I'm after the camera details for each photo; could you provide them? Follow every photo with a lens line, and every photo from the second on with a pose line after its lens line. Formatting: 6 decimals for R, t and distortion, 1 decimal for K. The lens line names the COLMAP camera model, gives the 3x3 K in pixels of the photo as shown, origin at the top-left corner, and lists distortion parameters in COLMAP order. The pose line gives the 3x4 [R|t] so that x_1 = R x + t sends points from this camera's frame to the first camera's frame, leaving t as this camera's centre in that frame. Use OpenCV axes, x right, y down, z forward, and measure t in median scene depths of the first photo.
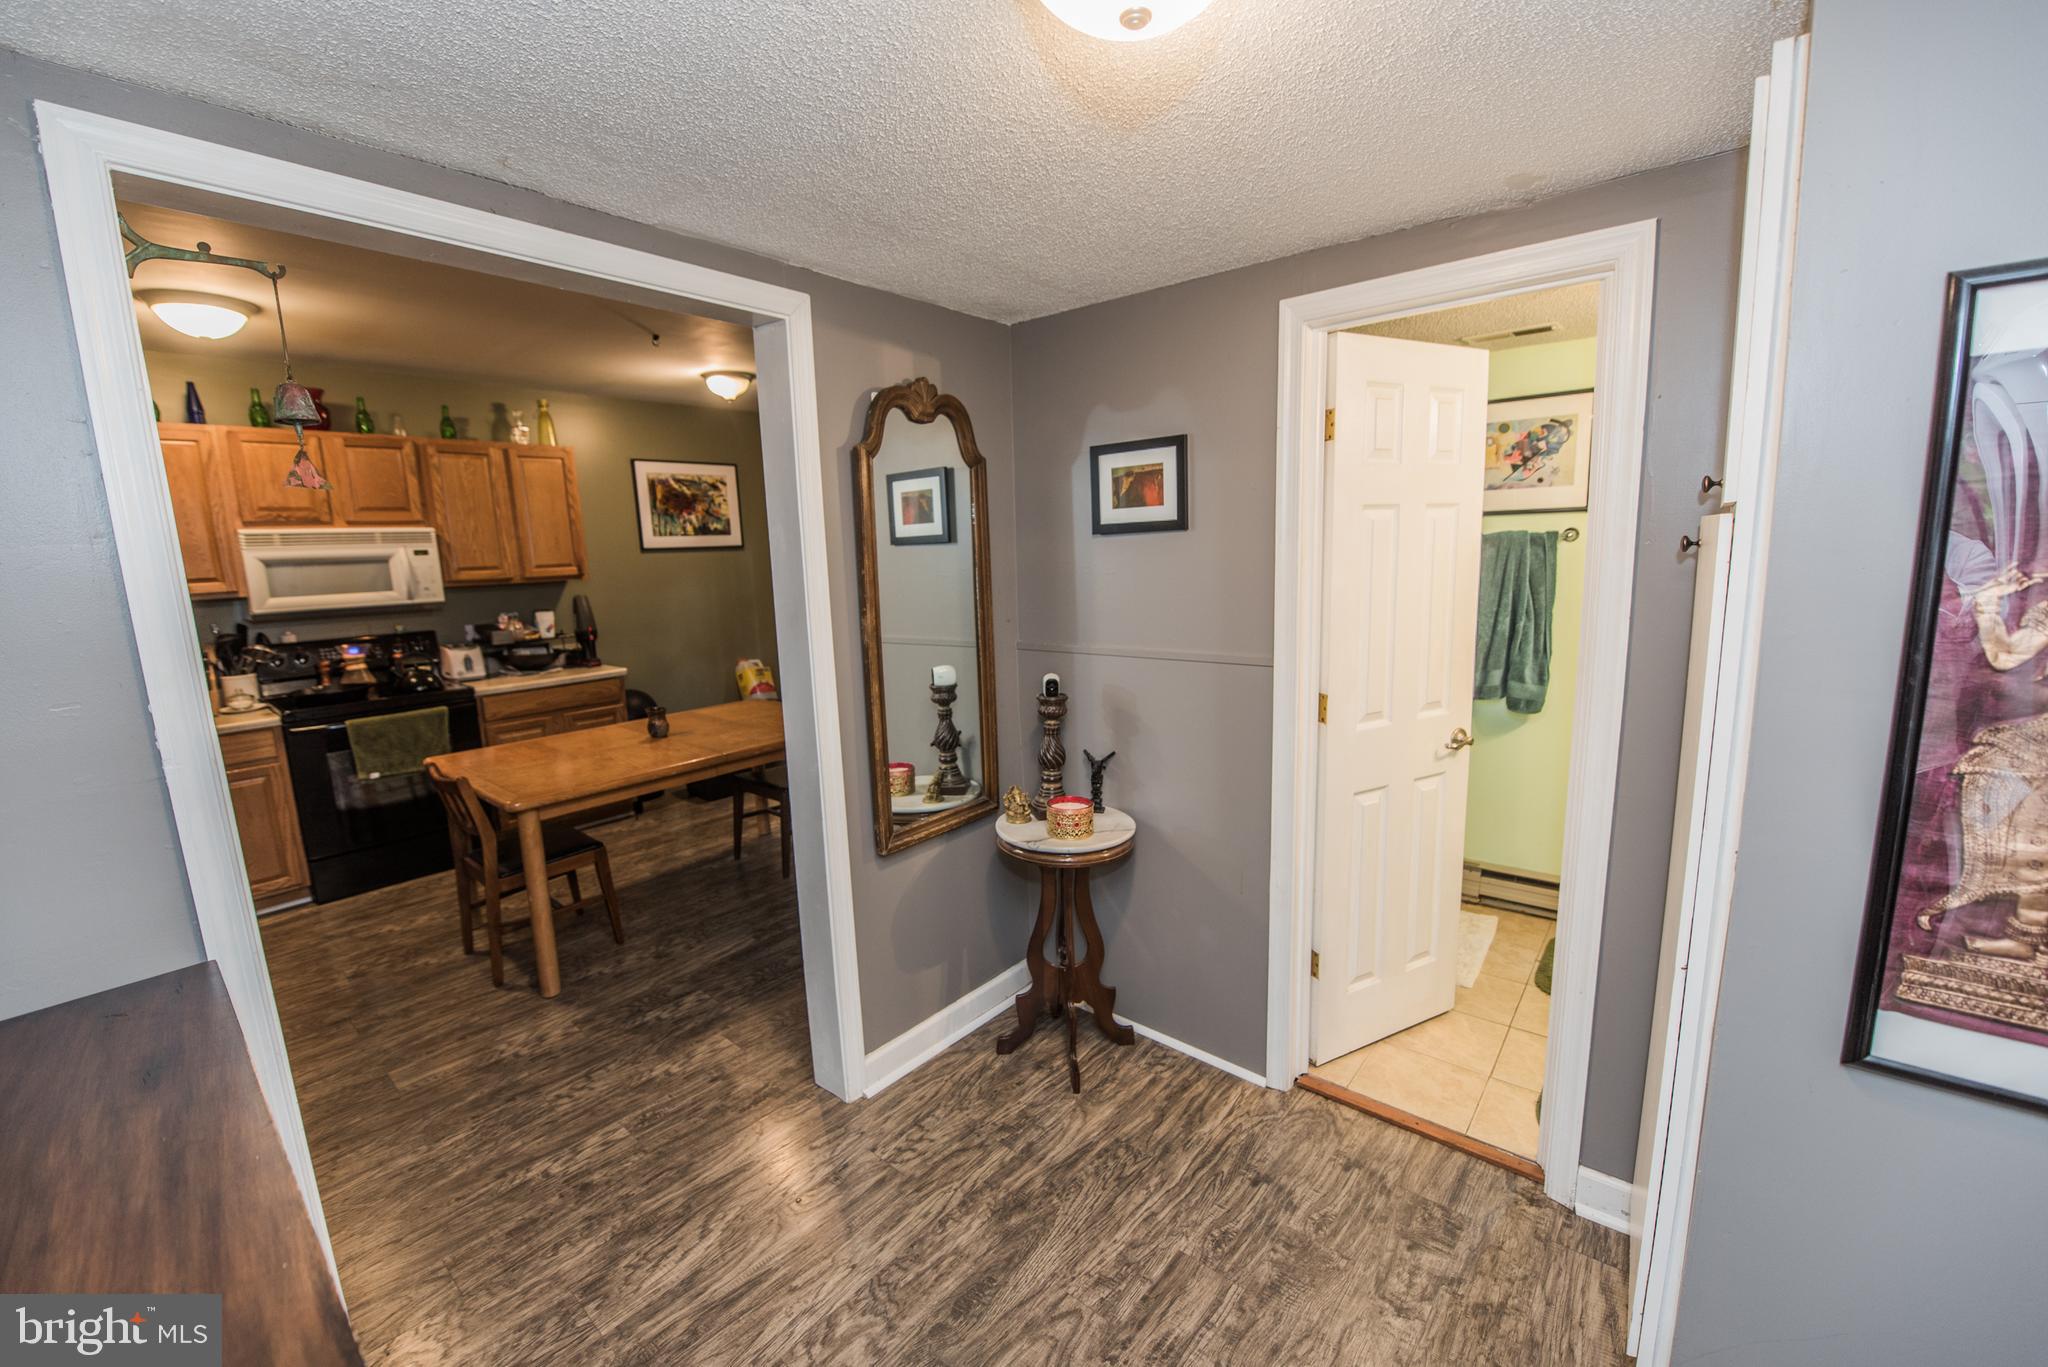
lens RADIAL K [[815.3, 0, 1018.3], [0, 815.3, 683.2], [0, 0, 1]] dist [-0.009796, -0.005346]
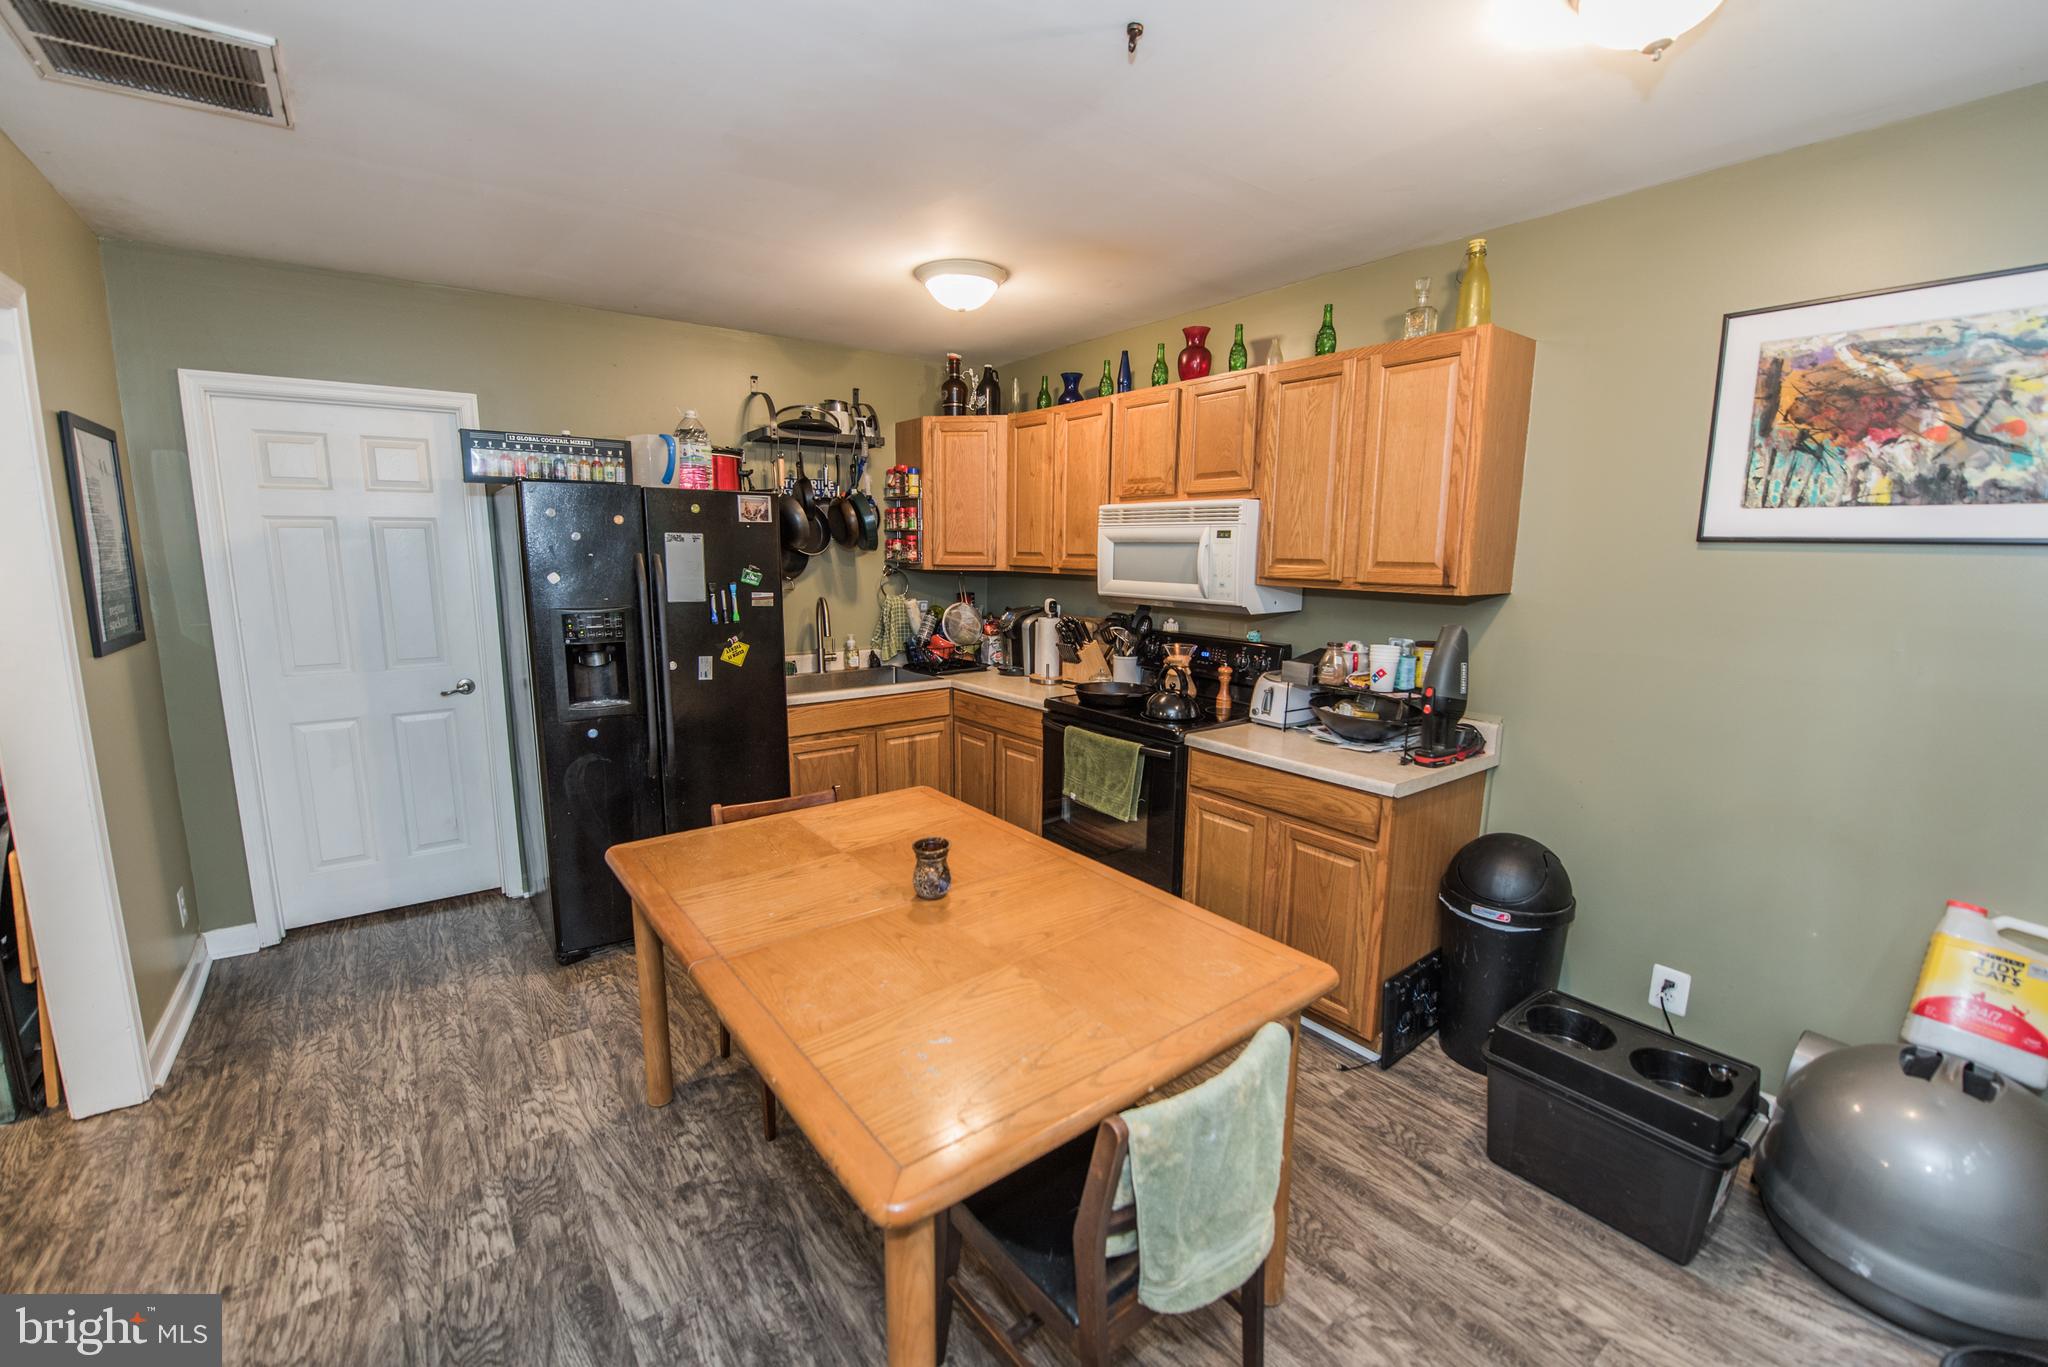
lens RADIAL K [[840.2, 0, 1020.3], [0, 840.2, 680.2], [0, 0, 1]] dist [-0.011706, -0.005367]
pose [[-0.215562, 0.185212, -0.958765, 0.034909], [-0.164934, 0.960835, 0.222695, -0.174081], [0.962460, 0.206138, -0.176571, 0.990604]]
